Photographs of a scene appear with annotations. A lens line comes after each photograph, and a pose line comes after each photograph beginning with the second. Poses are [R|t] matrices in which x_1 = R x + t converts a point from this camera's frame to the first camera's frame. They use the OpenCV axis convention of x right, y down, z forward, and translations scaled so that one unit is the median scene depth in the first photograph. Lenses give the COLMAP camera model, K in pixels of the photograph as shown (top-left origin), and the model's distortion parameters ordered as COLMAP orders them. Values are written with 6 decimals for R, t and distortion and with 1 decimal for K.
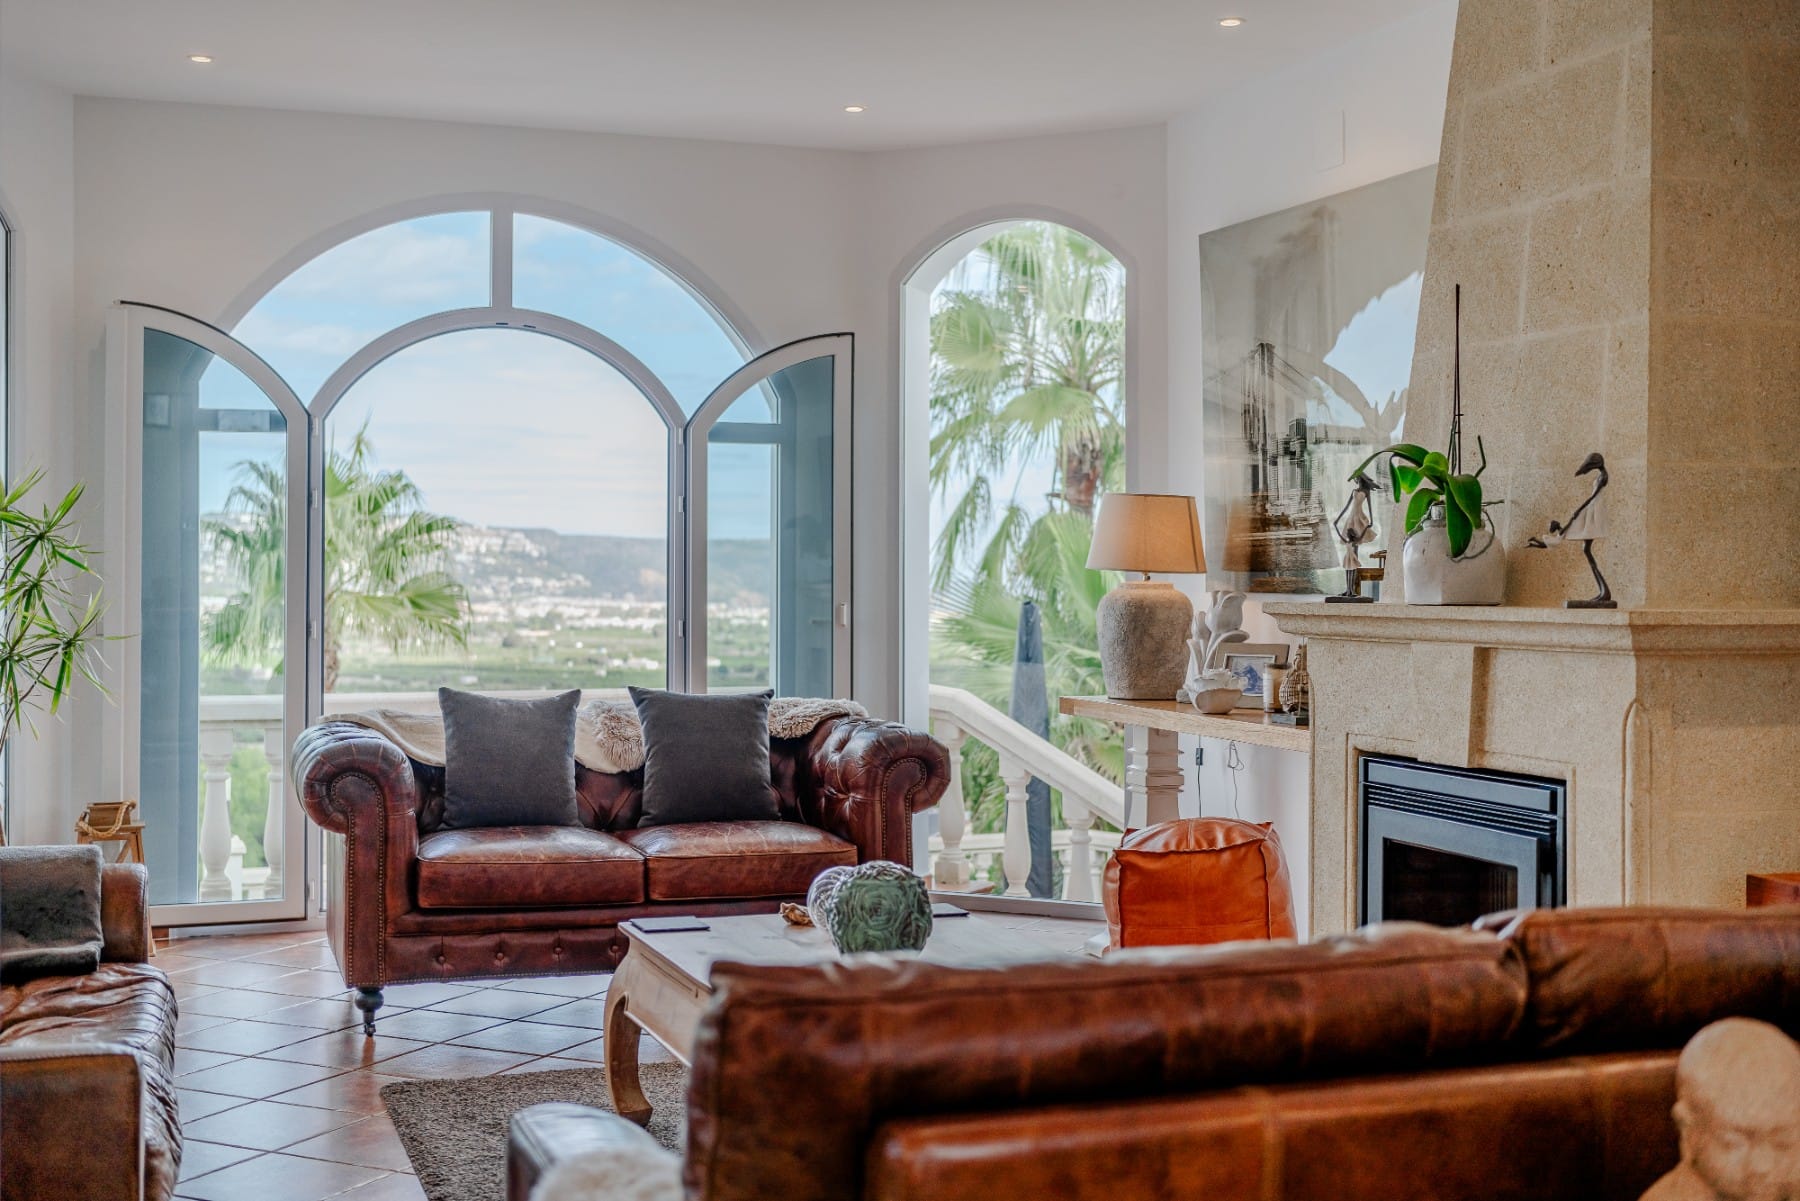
lens RADIAL K [[2083.1, 0, 901.8], [0, 2083.1, 586.0], [0, 0, 1]] dist [-0.108248, 0.000000]
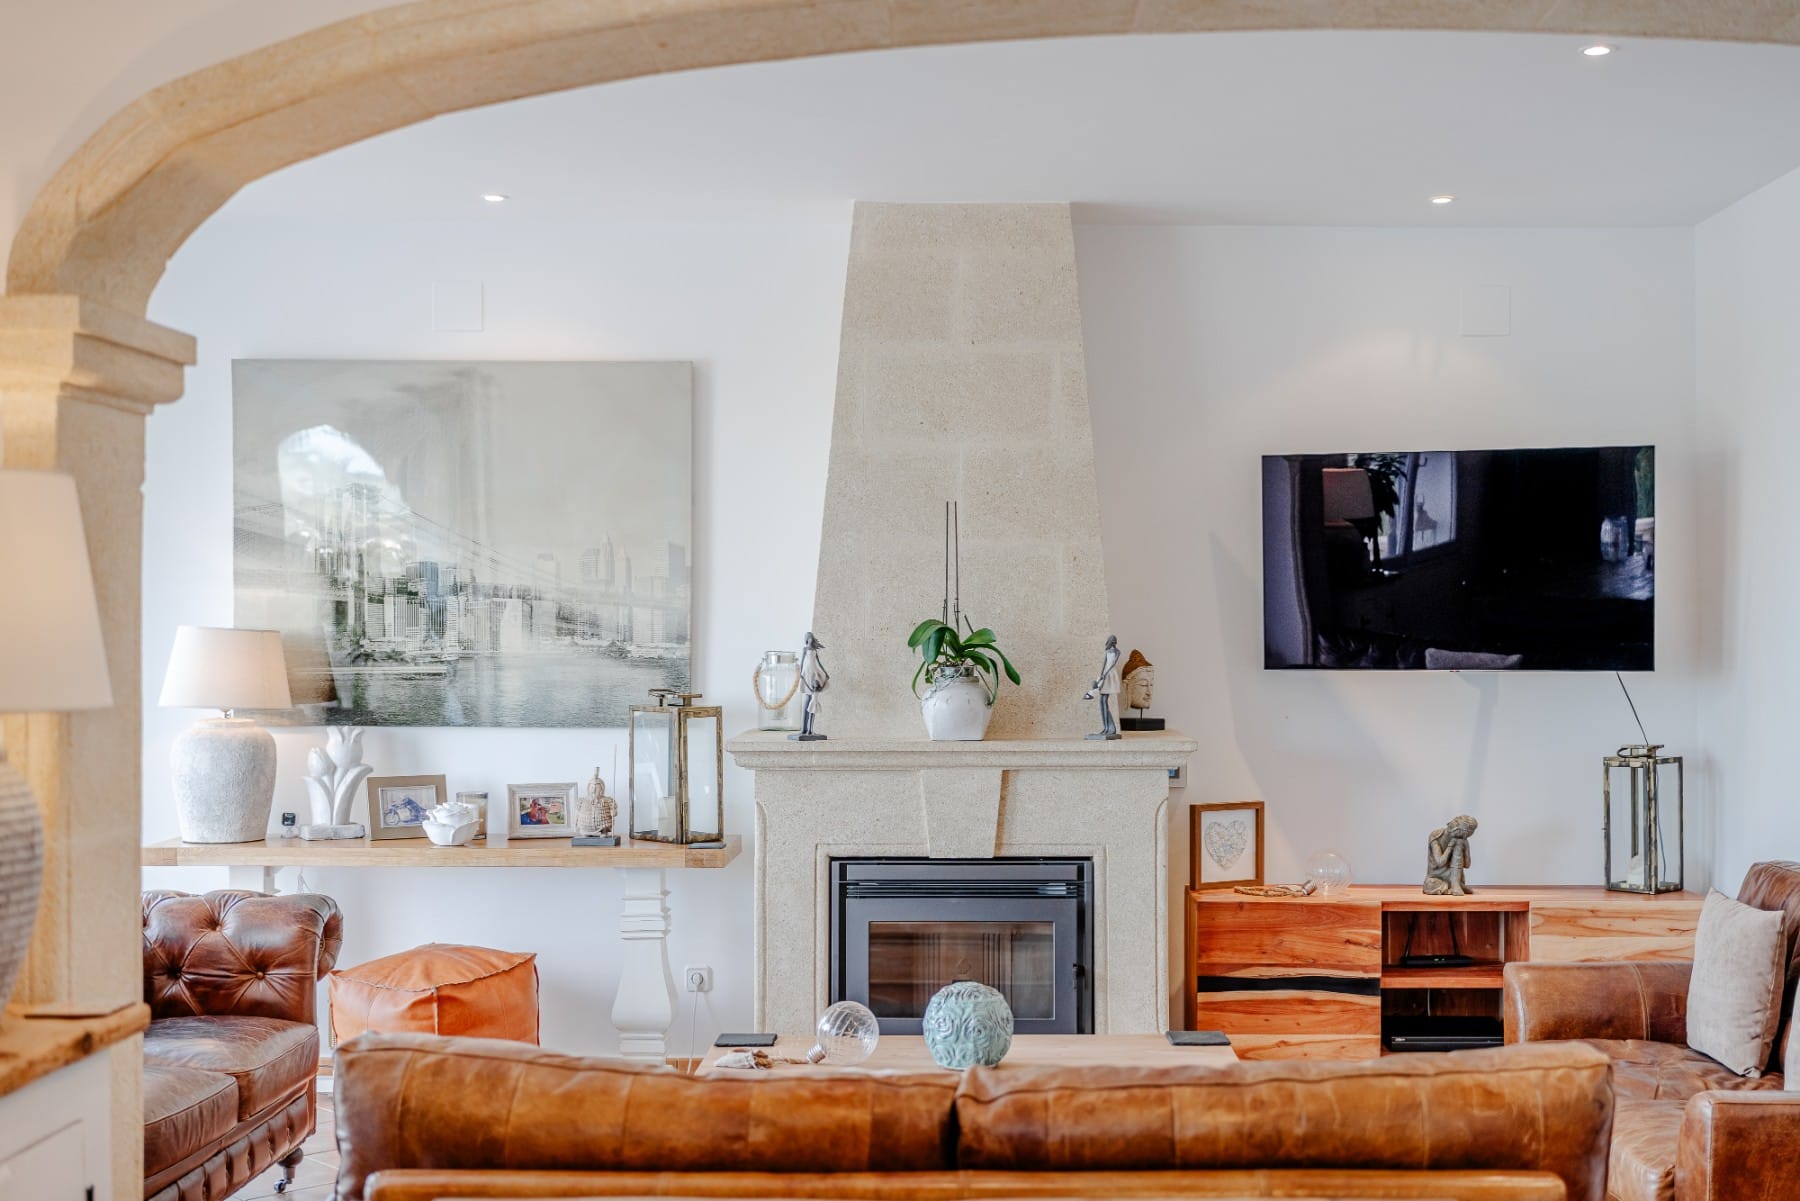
lens RADIAL K [[2083.1, 0, 901.5], [0, 2083.1, 613.2], [0, 0, 1]] dist [-0.108248, 0.000000]
pose [[0.305460, 0.000735, 0.952205, -0.760407], [0.005030, 0.999985, -0.002386, -0.051497], [-0.952192, 0.005518, 0.305452, 0.452395]]
